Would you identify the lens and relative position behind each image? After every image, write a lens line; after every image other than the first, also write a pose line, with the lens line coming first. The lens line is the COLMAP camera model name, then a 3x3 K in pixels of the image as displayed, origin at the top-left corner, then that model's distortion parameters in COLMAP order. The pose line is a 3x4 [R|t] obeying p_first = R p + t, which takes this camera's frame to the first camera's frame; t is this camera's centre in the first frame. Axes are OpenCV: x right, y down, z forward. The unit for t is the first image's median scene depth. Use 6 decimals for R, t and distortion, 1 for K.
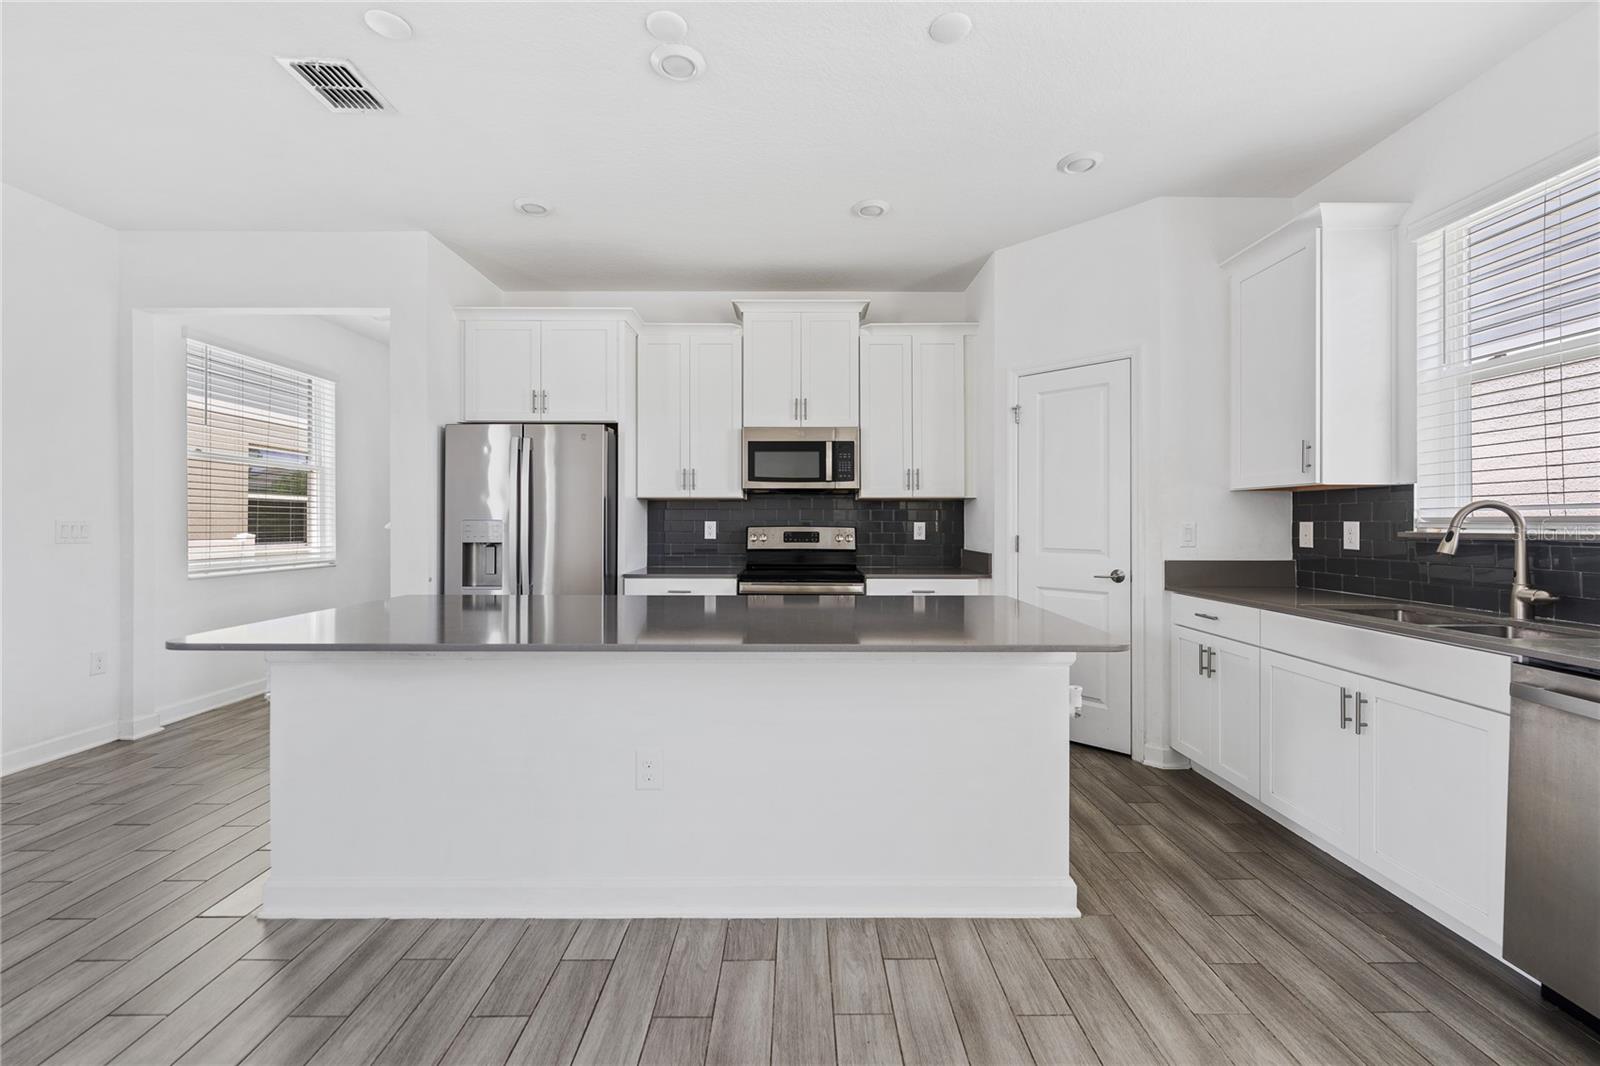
lens RADIAL K [[650.9, 0, 803.0], [0, 650.9, 518.4], [0, 0, 1]] dist [0.000784, -0.001010]
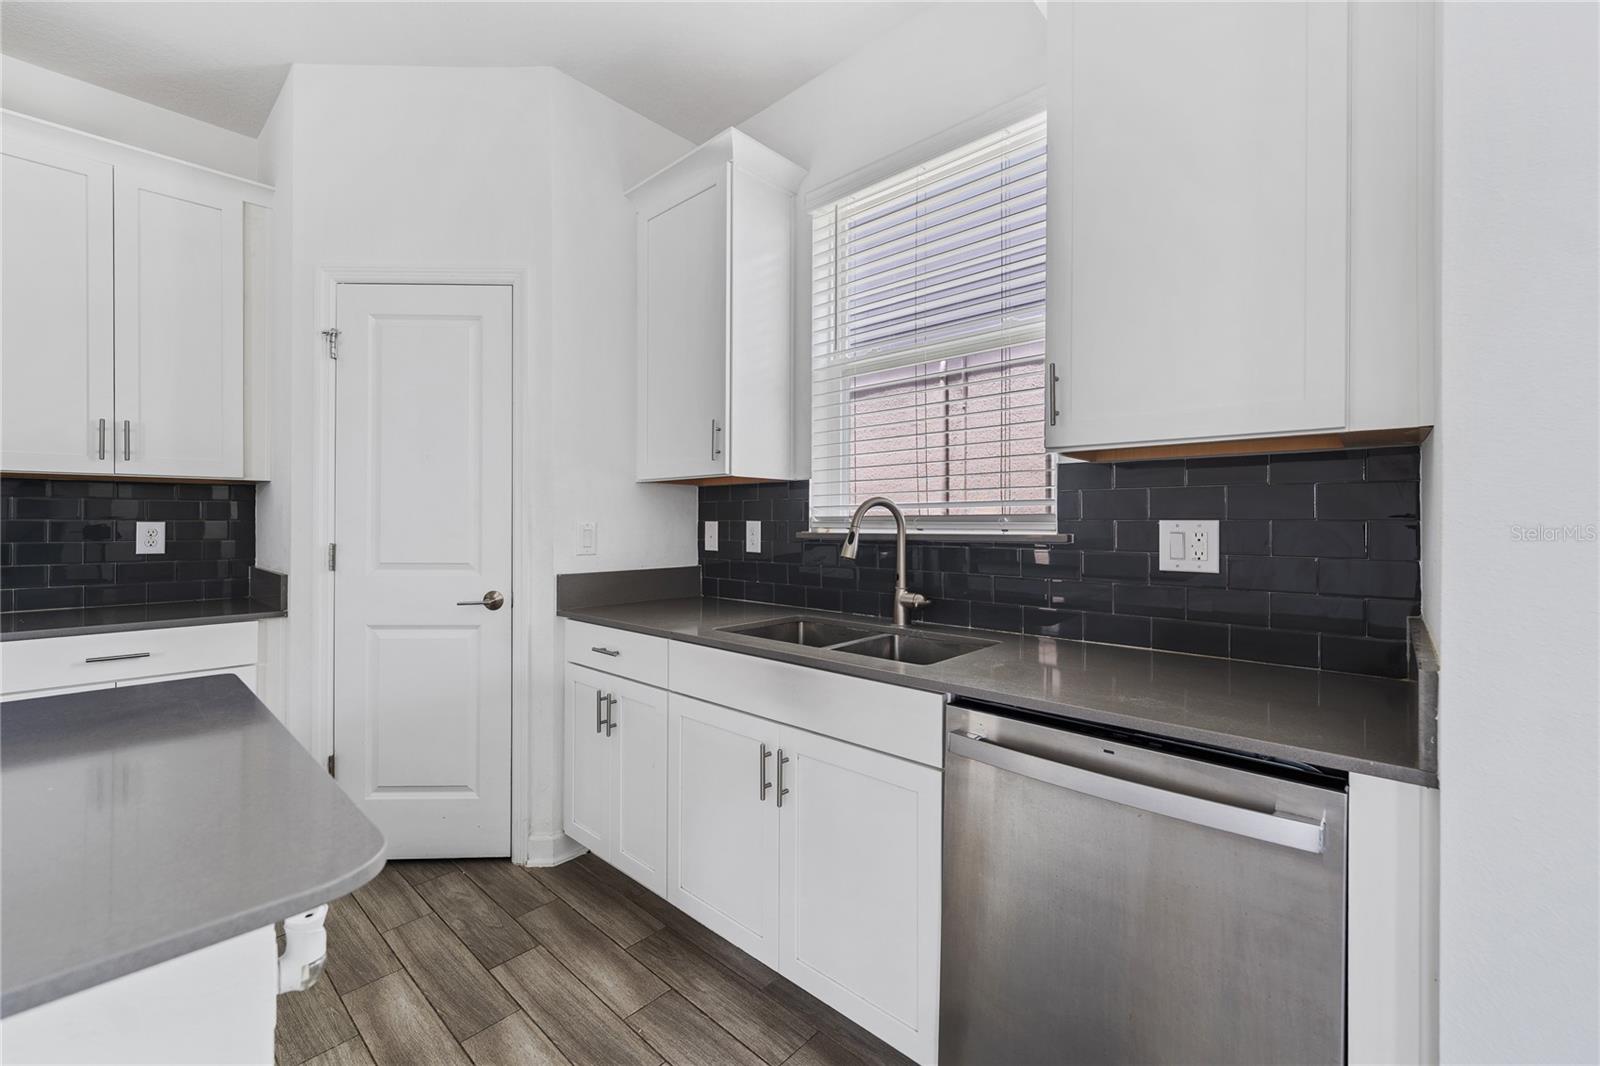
lens RADIAL K [[650.9, 0, 804.0], [0, 650.9, 518.5], [0, 0, 1]] dist [0.000784, -0.001010]
pose [[0.678148, 0.003587, 0.734917, 0.233517], [-0.003603, 0.999992, -0.001556, 0.002758], [-0.734917, -0.001593, 0.678156, 0.342683]]
